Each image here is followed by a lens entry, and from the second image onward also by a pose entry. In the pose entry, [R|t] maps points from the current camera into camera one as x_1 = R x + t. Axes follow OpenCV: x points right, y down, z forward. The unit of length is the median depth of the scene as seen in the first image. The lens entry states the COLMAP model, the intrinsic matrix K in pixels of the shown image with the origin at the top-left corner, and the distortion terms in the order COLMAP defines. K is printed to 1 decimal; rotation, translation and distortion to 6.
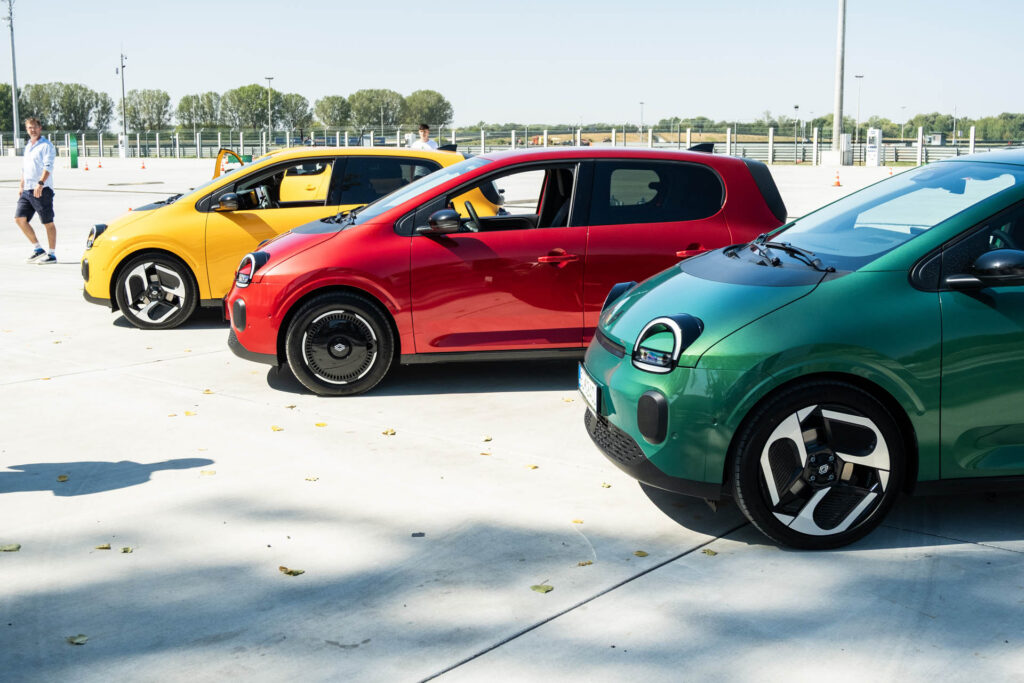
lens RADIAL K [[1211.1, 0, 512.0], [0, 1211.1, 341.5], [0, 0, 1]] dist [-0.020239, -0.021973]
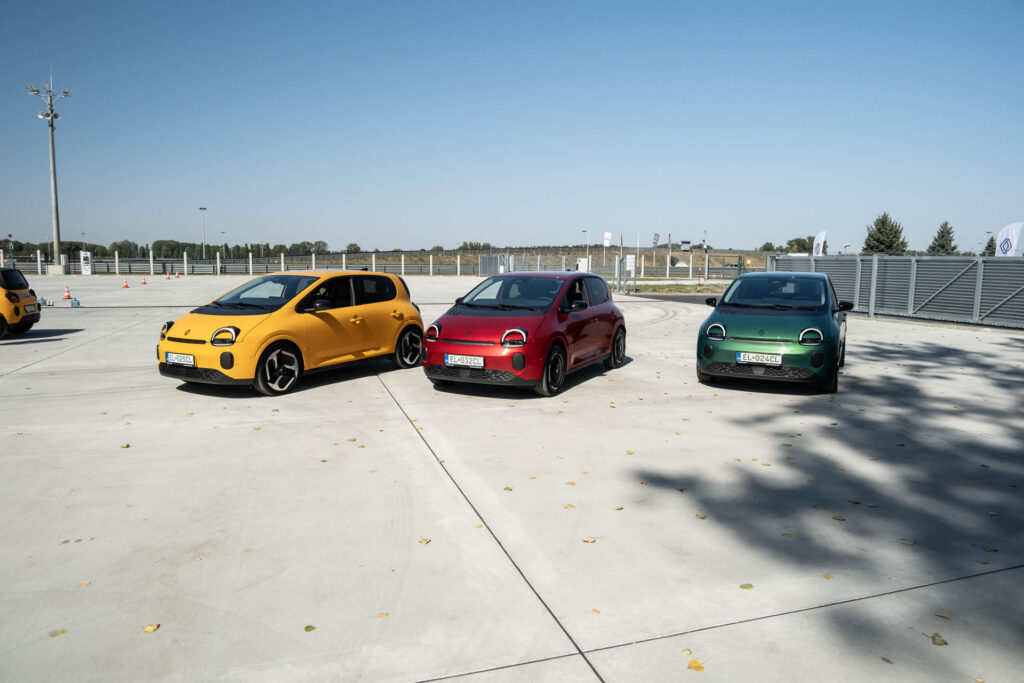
lens RADIAL K [[663.2, 0, 512.0], [0, 663.2, 341.5], [0, 0, 1]] dist [-0.020469, -0.000615]
pose [[0.532652, -0.092052, 0.841313, -0.810128], [0.125611, 0.991656, 0.028975, -0.062289], [-0.836961, 0.090245, 0.539770, 0.337754]]
